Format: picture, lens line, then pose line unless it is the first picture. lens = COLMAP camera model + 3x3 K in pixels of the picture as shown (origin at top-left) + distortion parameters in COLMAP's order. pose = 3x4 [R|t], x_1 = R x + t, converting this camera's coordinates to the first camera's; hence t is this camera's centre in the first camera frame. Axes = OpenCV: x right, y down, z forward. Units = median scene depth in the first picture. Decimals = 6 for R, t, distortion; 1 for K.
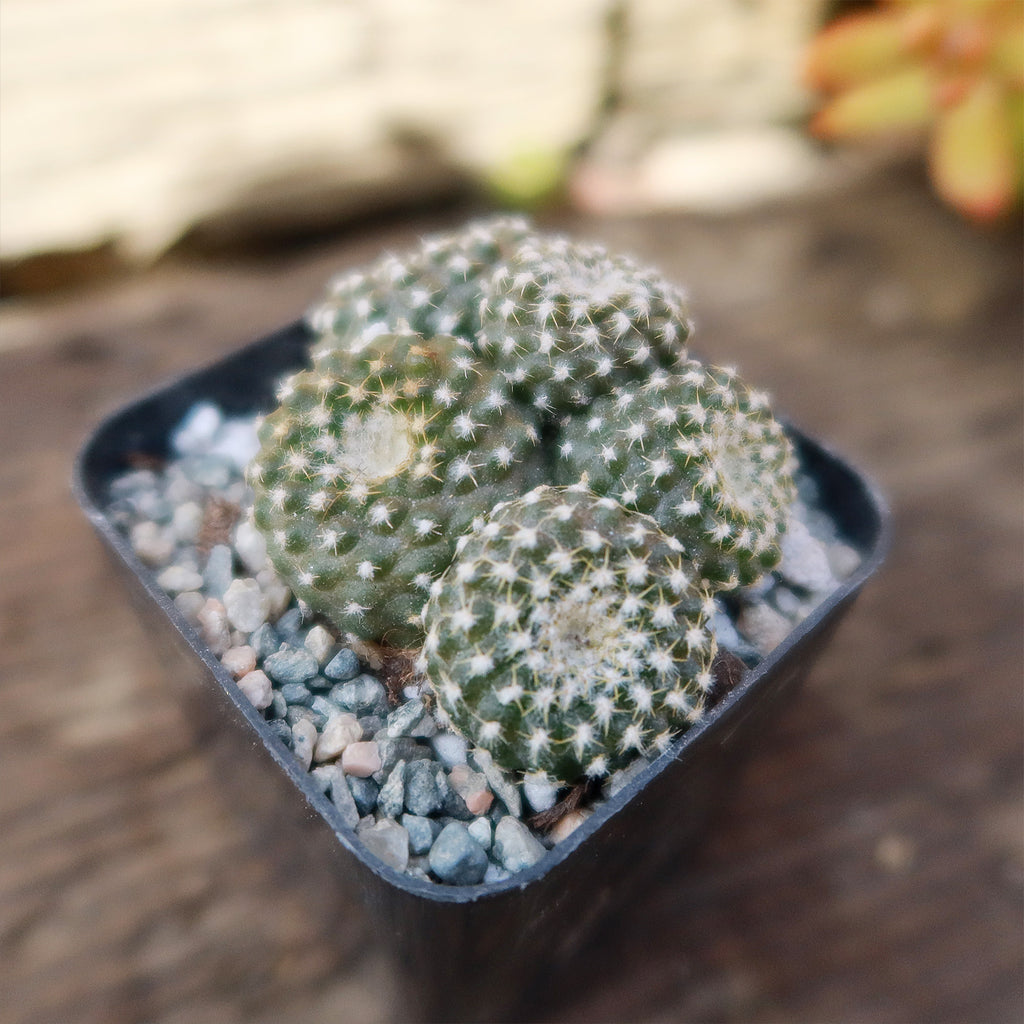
lens RADIAL K [[1067.8, 0, 512.0], [0, 1067.8, 512.0], [0, 0, 1]] dist [-0.004466, -0.010200]
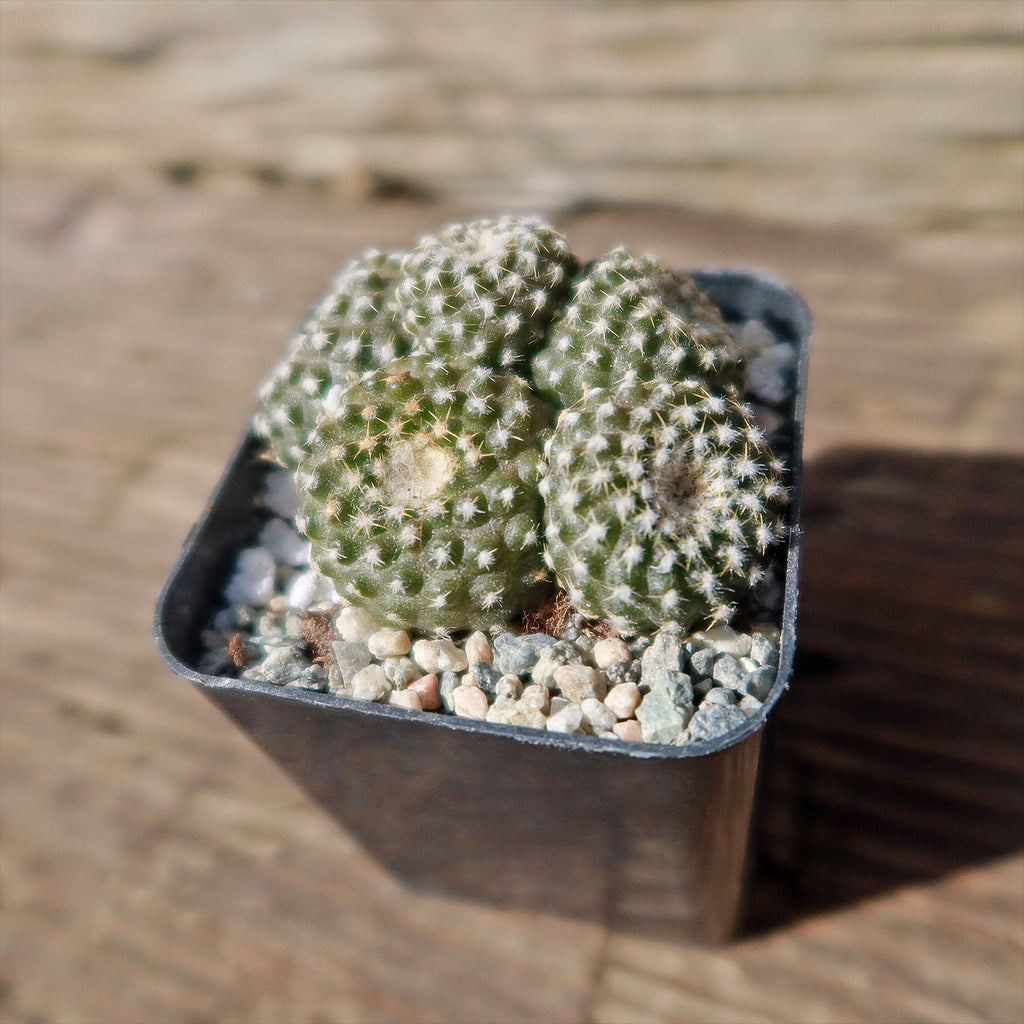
lens RADIAL K [[1067.8, 0, 512.0], [0, 1067.8, 512.0], [0, 0, 1]] dist [-0.004466, -0.010200]
pose [[0.798630, -0.567649, 0.199912, -0.321140], [0.574527, 0.818020, 0.027580, 0.000505], [-0.179188, 0.092829, 0.979426, -0.088848]]
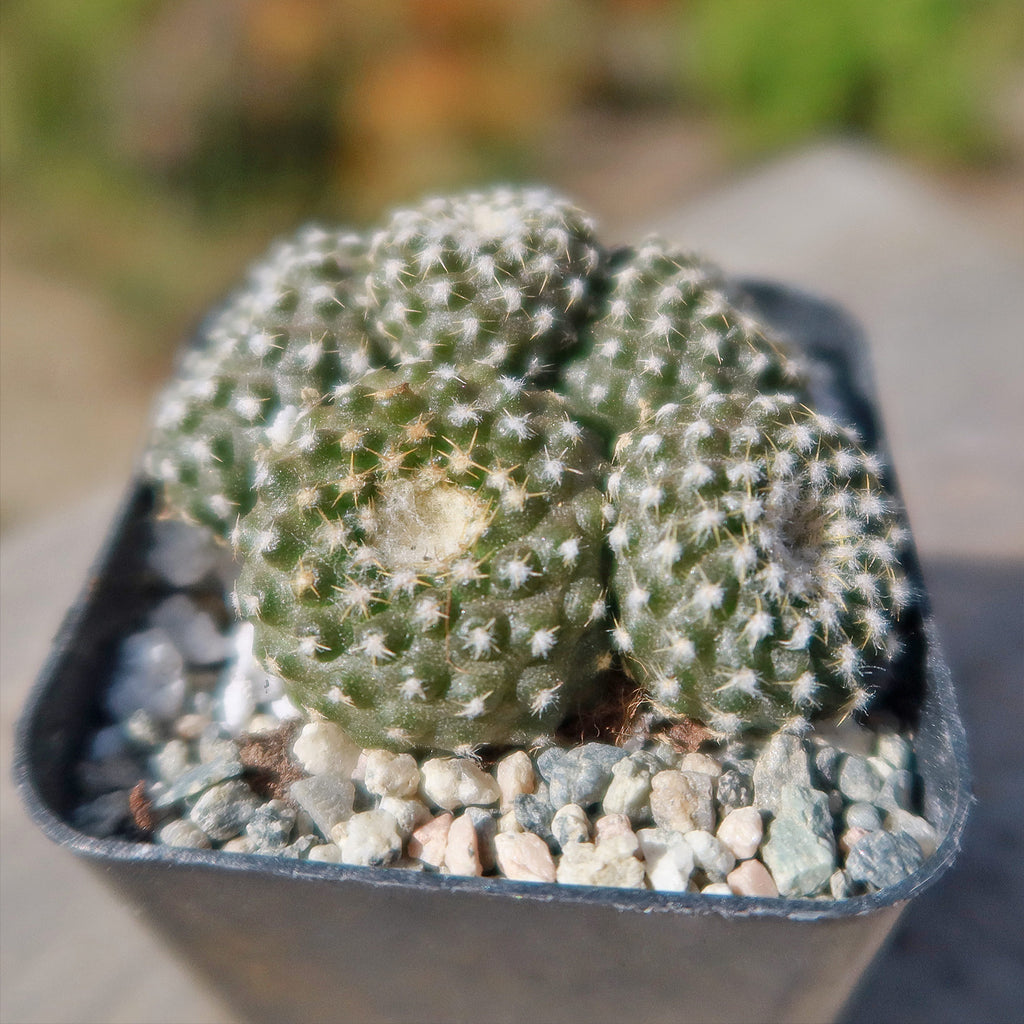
lens RADIAL K [[1151.8, 0, 548.5], [0, 1151.8, 468.9], [0, 0, 1]] dist [0.014878, -0.001574]
pose [[0.716018, -0.552046, 0.427275, -0.439535], [0.583594, 0.809230, 0.067566, -0.104823], [-0.383063, 0.200976, 0.901594, 0.233405]]
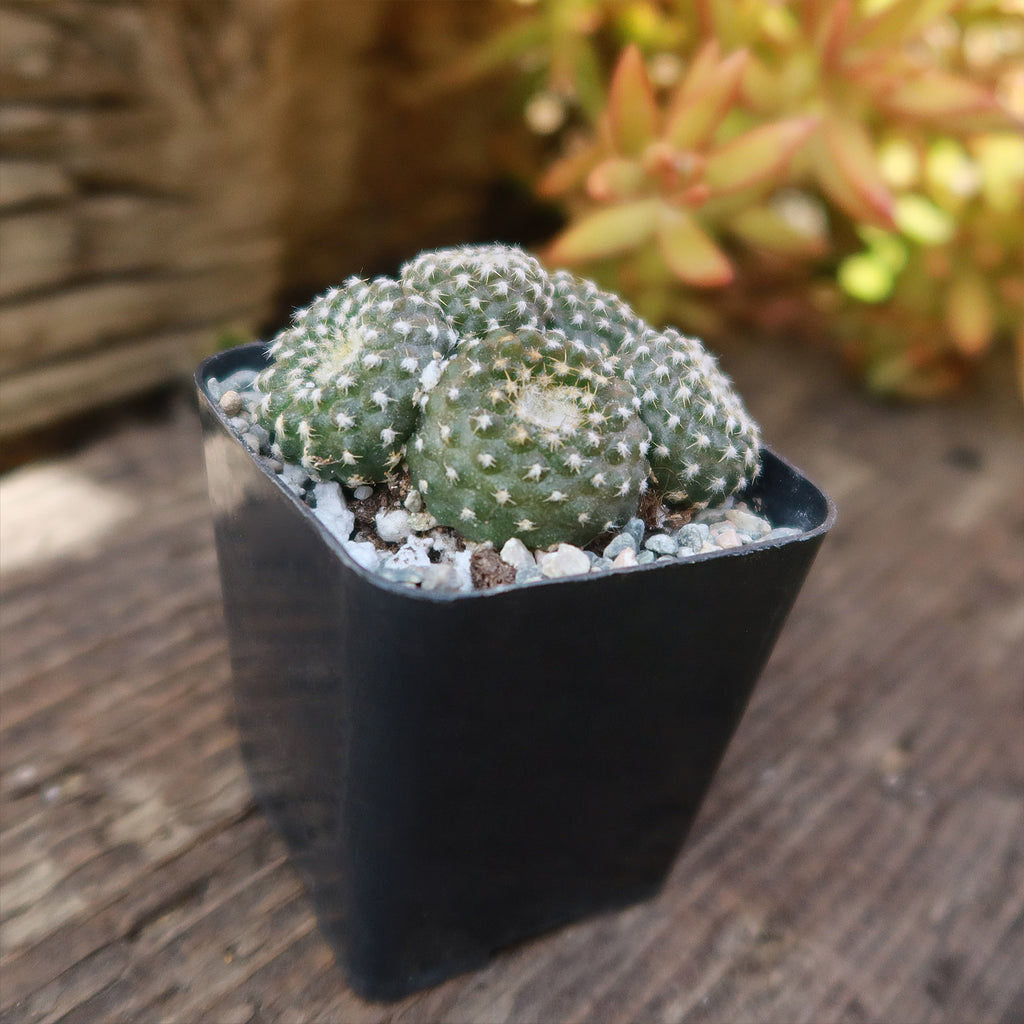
lens RADIAL K [[1151.8, 0, 548.5], [0, 1151.8, 468.9], [0, 0, 1]] dist [0.014878, -0.001574]
pose [[0.185900, -0.508104, 0.840994, -1.514202], [0.625800, 0.721089, 0.297329, -0.475422], [-0.757506, 0.471021, 0.452022, 0.443738]]
